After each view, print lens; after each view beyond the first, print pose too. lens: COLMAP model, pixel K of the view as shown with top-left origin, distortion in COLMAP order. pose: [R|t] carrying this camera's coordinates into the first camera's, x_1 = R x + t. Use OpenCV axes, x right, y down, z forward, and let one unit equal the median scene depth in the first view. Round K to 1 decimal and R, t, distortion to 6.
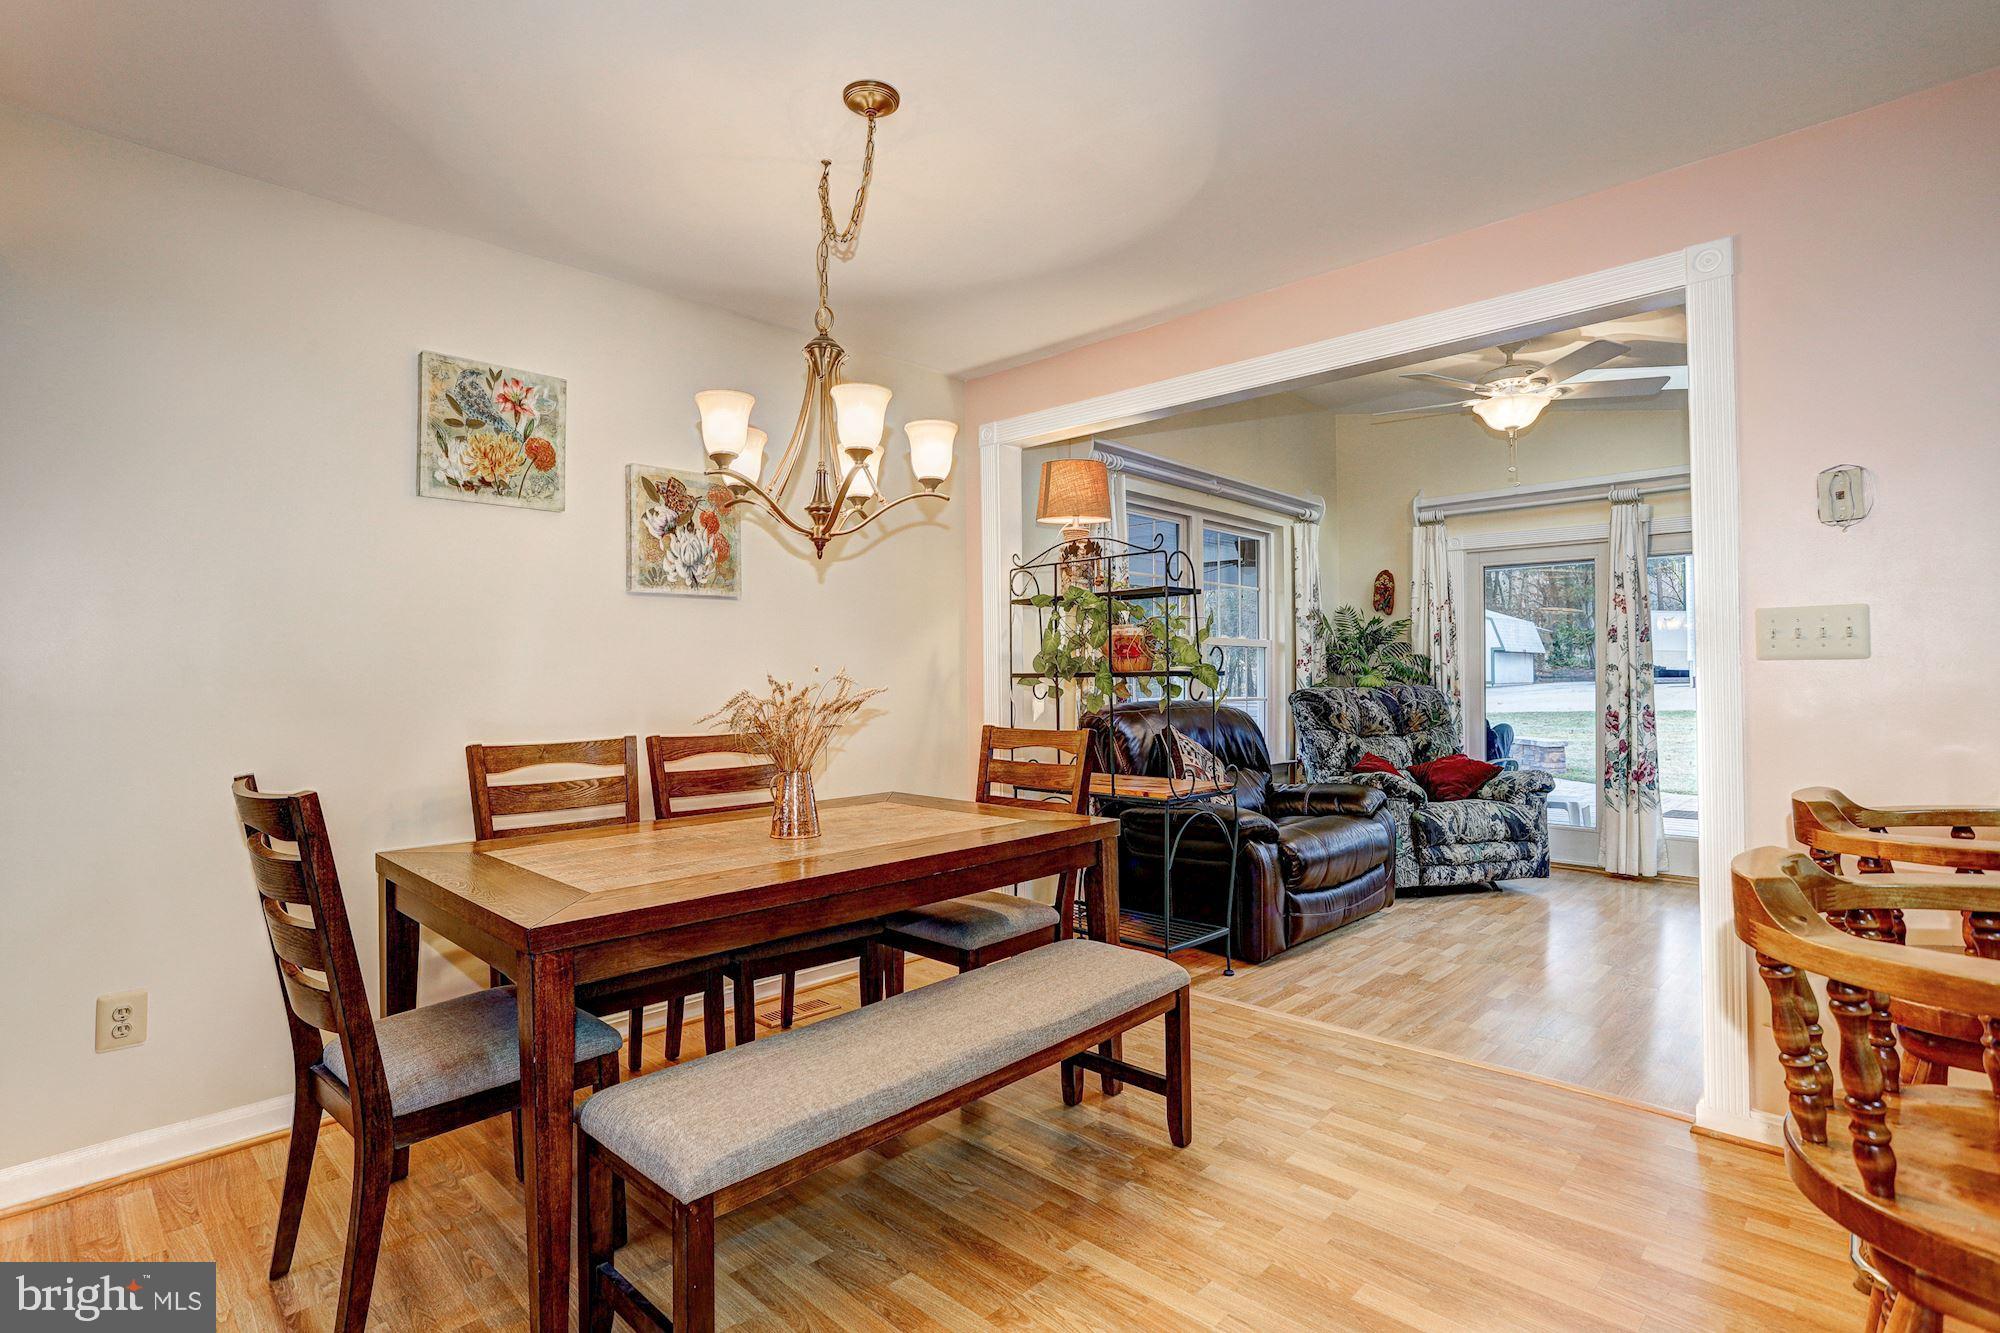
lens RADIAL K [[980.8, 0, 988.7], [0, 980.8, 664.8], [0, 0, 1]] dist [-0.059306, 0.032219]
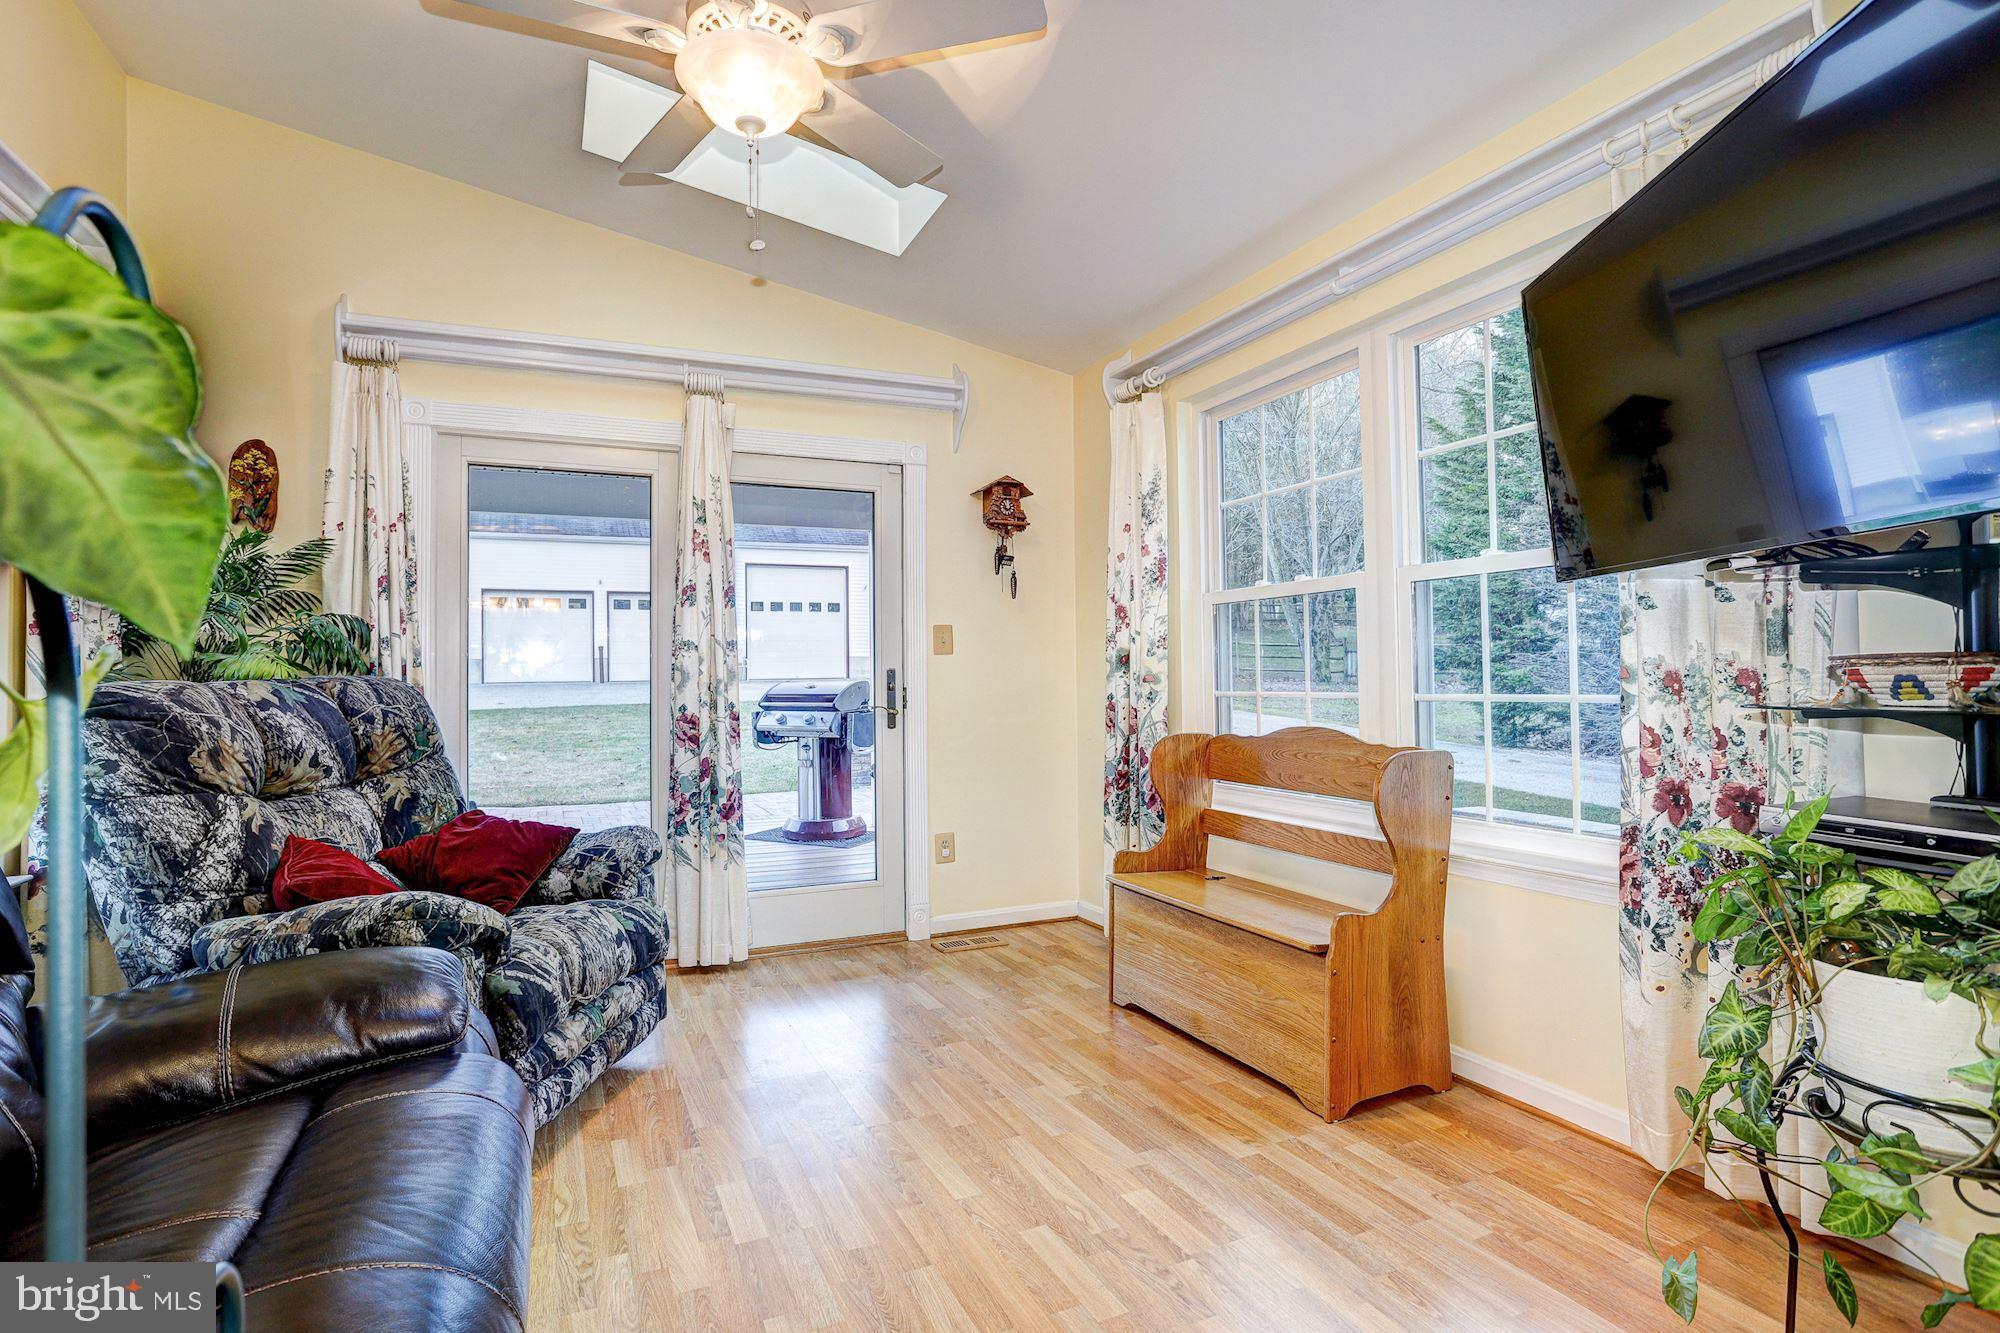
lens RADIAL K [[980.8, 0, 988.7], [0, 980.8, 664.8], [0, 0, 1]] dist [-0.059306, 0.032219]
pose [[0.361504, 0.007152, 0.932343, 0.124609], [-0.004629, 0.999972, -0.005876, 0.019491], [-0.932359, -0.002192, 0.361527, 0.621724]]
